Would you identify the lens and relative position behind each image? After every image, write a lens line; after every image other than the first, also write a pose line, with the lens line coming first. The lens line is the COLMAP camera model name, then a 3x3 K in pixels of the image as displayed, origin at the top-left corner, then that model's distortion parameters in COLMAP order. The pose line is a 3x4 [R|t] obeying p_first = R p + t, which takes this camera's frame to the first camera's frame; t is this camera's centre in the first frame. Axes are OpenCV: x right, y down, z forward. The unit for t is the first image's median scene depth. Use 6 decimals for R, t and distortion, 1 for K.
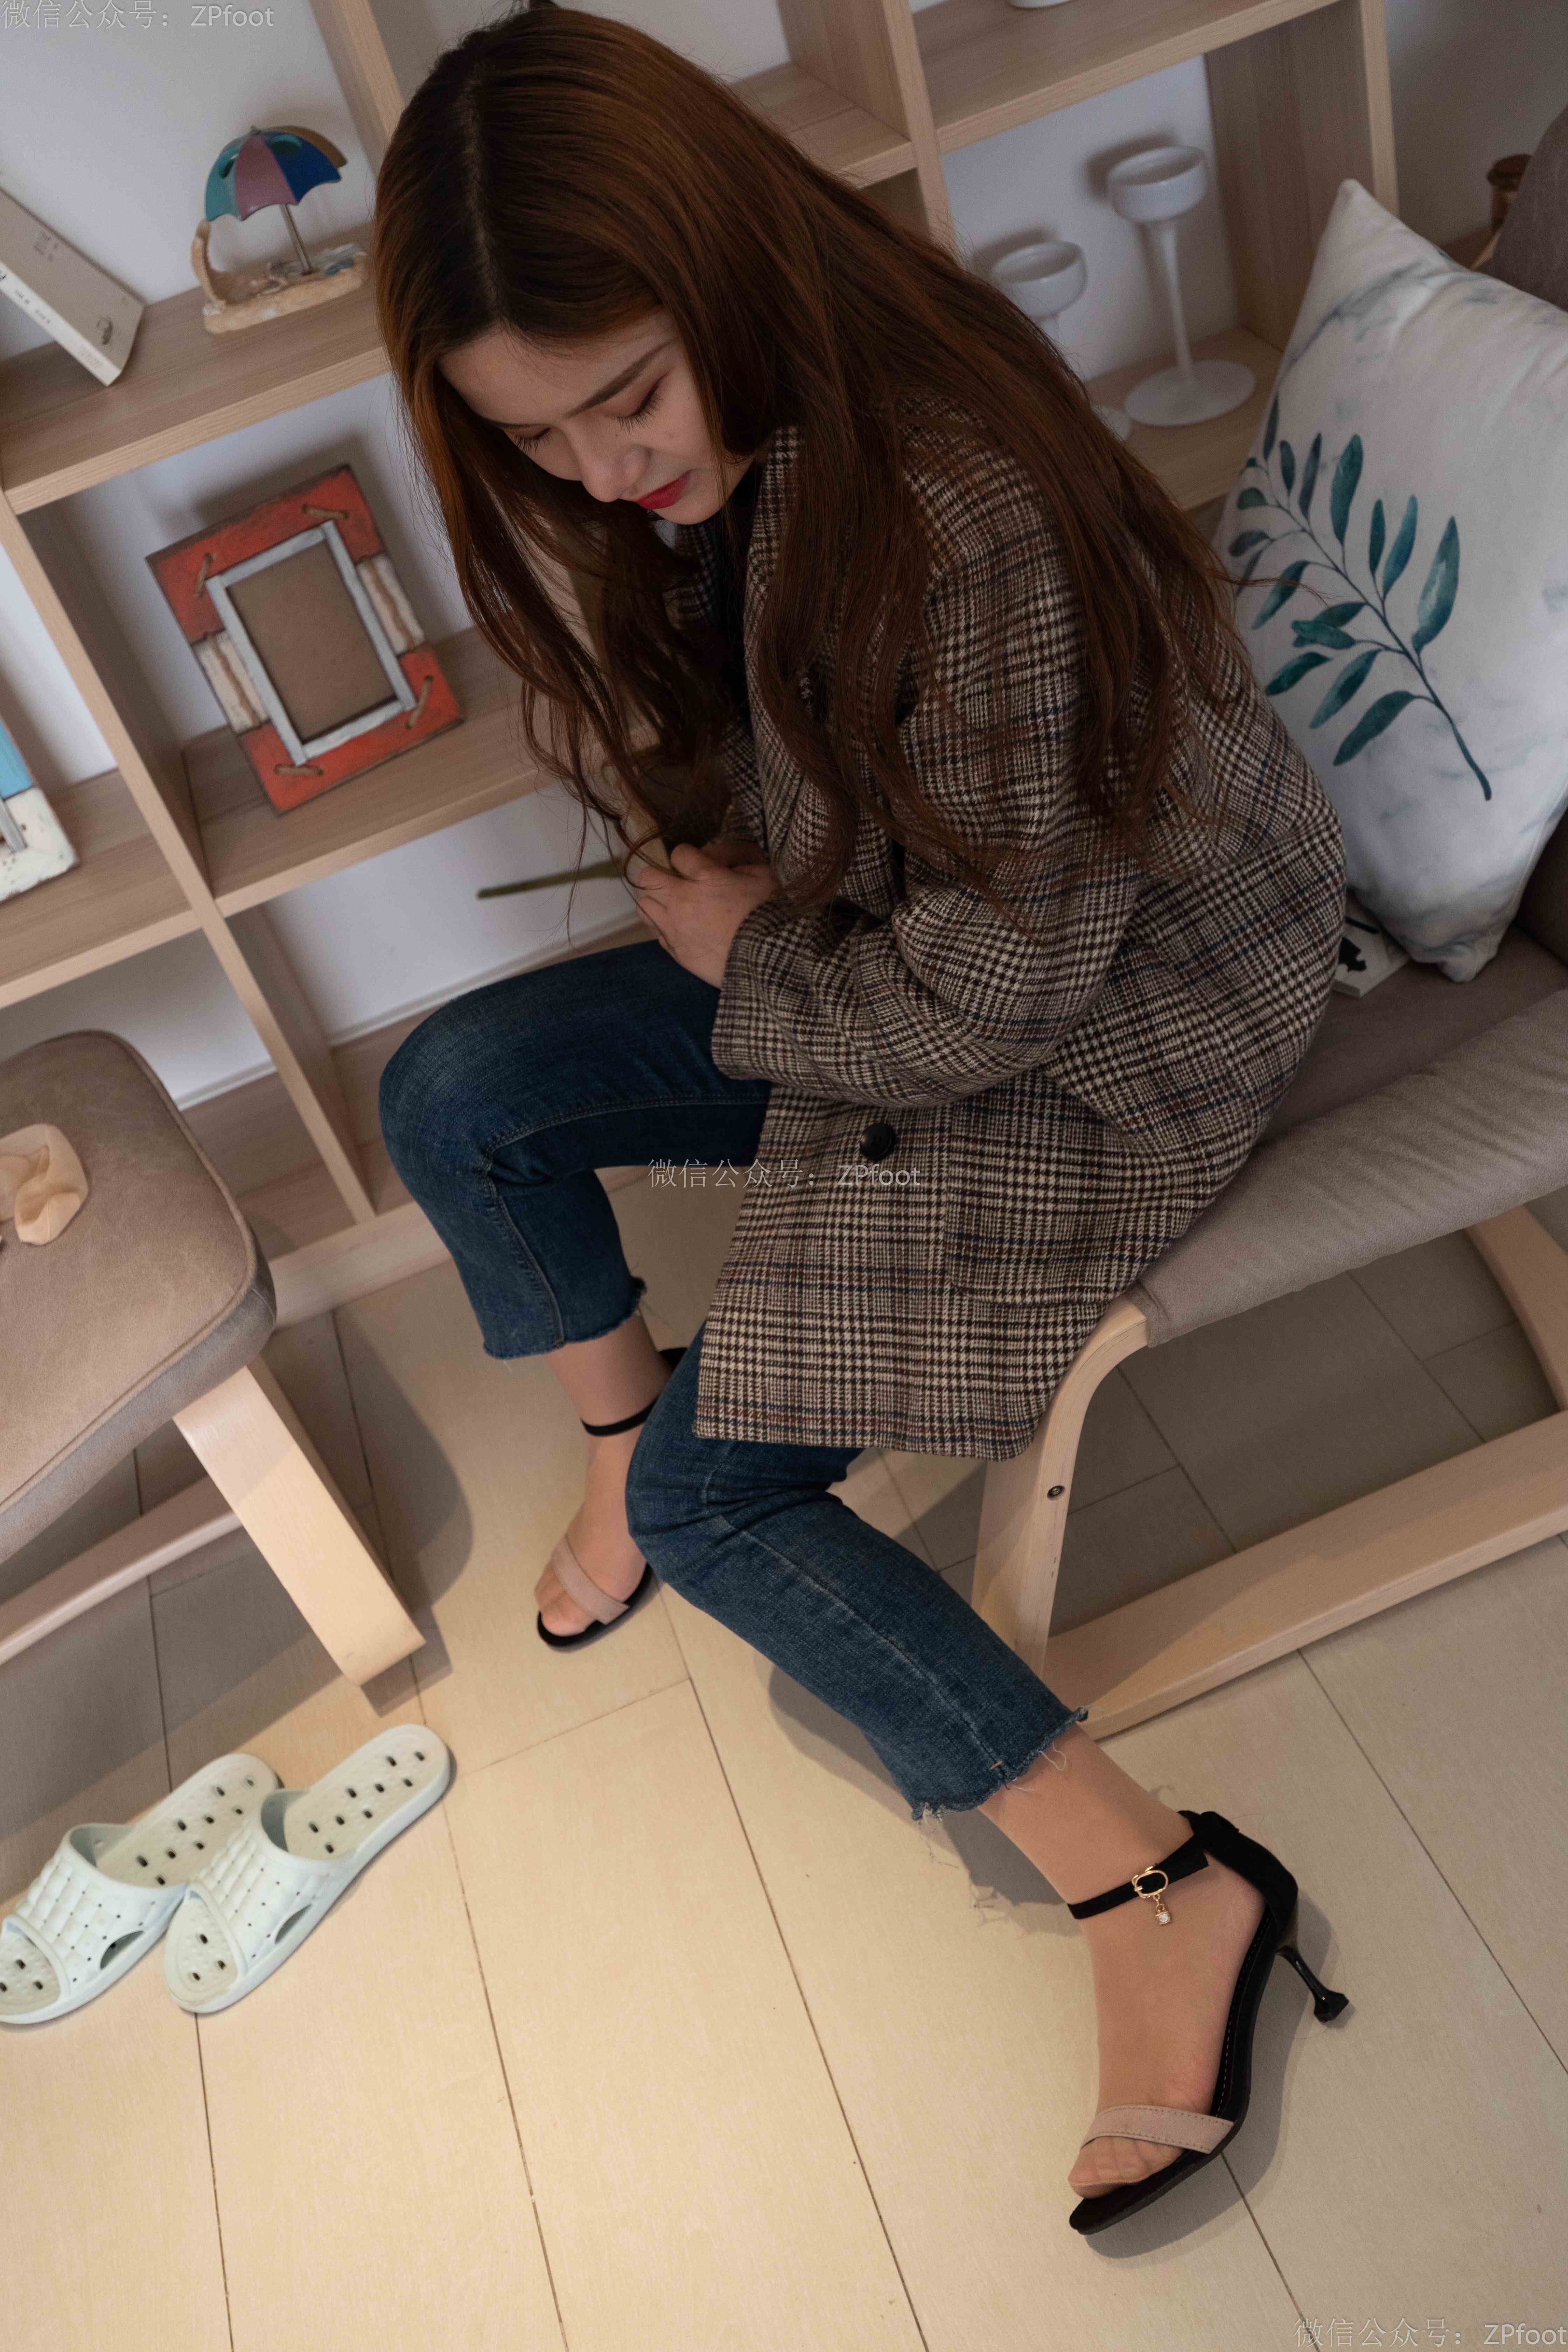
lens RADIAL K [[2231.1, 0, 799.0], [0, 2231.1, 1141.3], [0, 0, 1]] dist [0.003846, 0.014881]
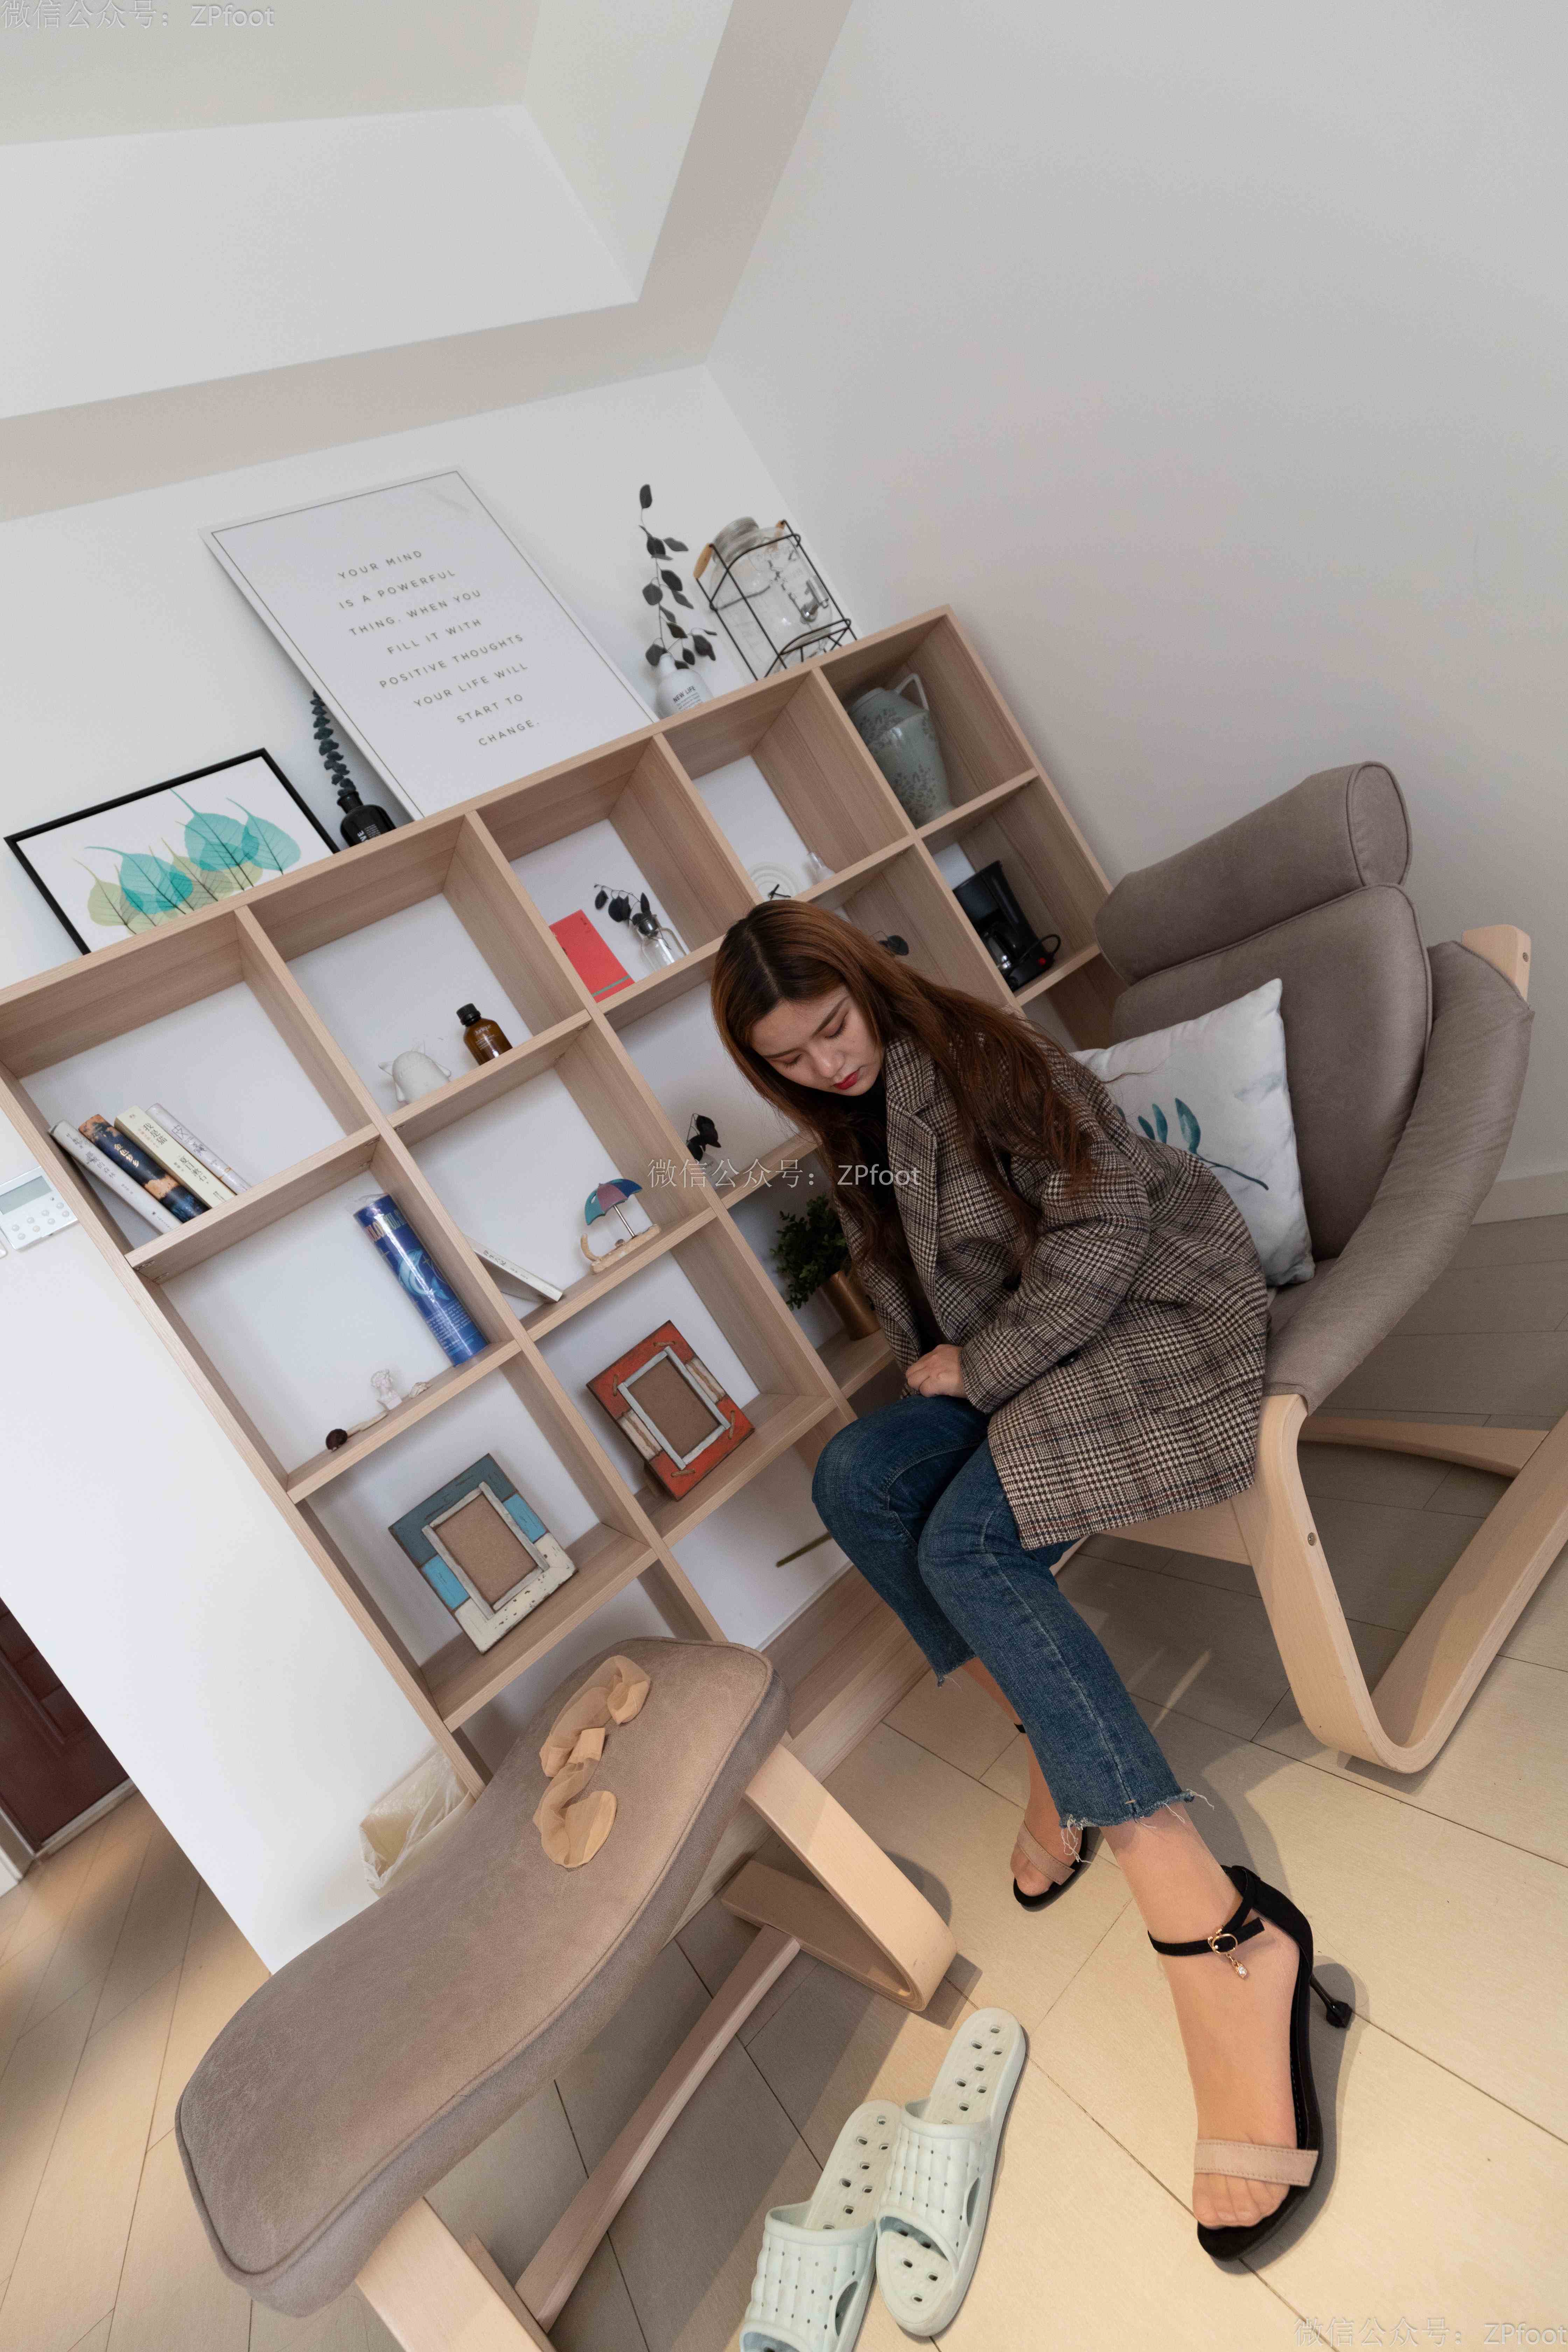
lens RADIAL K [[1041.7, 0, 780.5], [0, 1041.7, 1168.3], [0, 0, 1]] dist [-0.002137, -0.000280]
pose [[0.940715, -0.305362, 0.147679, -0.232984], [0.328627, 0.712636, -0.619802, 0.260812], [0.084023, 0.631589, 0.770737, 0.199230]]
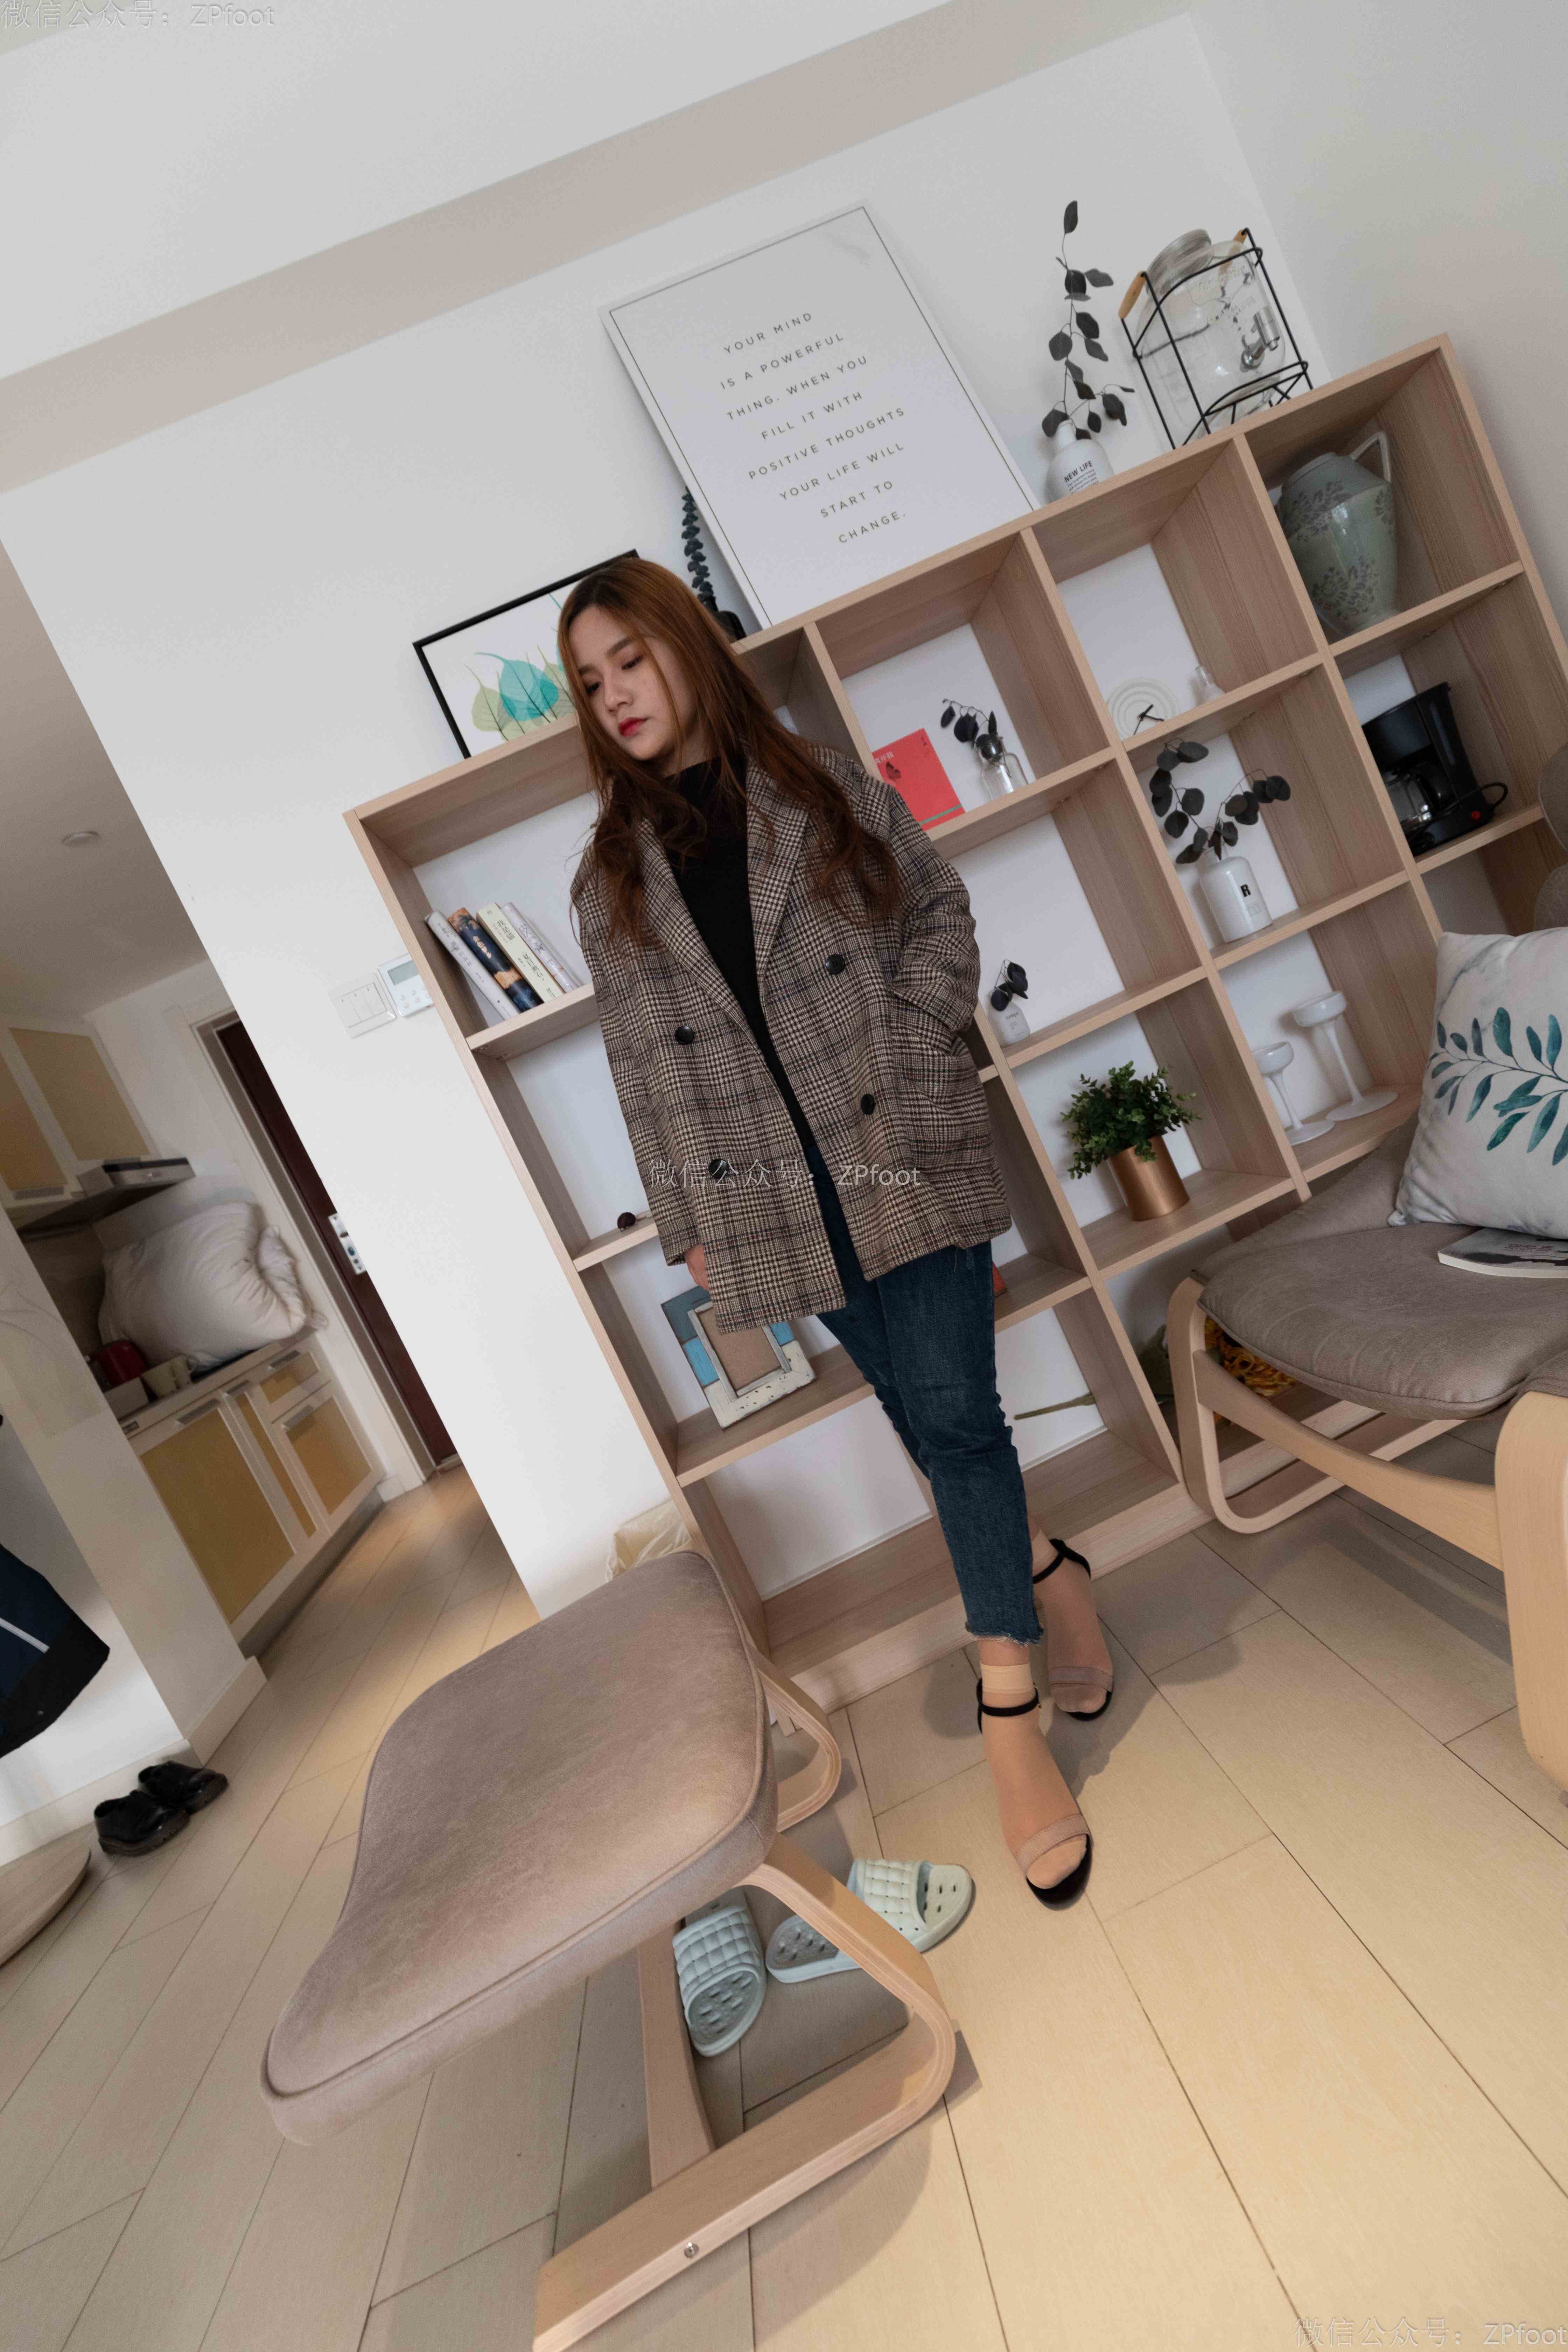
lens RADIAL K [[1046.6, 0, 784.3], [0, 1046.6, 1166.9], [0, 0, 1]] dist [-0.003382, -0.000042]
pose [[0.962395, -0.147885, -0.227874, -0.137393], [0.004056, 0.846563, -0.532273, 0.244184], [0.271625, 0.511332, 0.815327, 0.187672]]
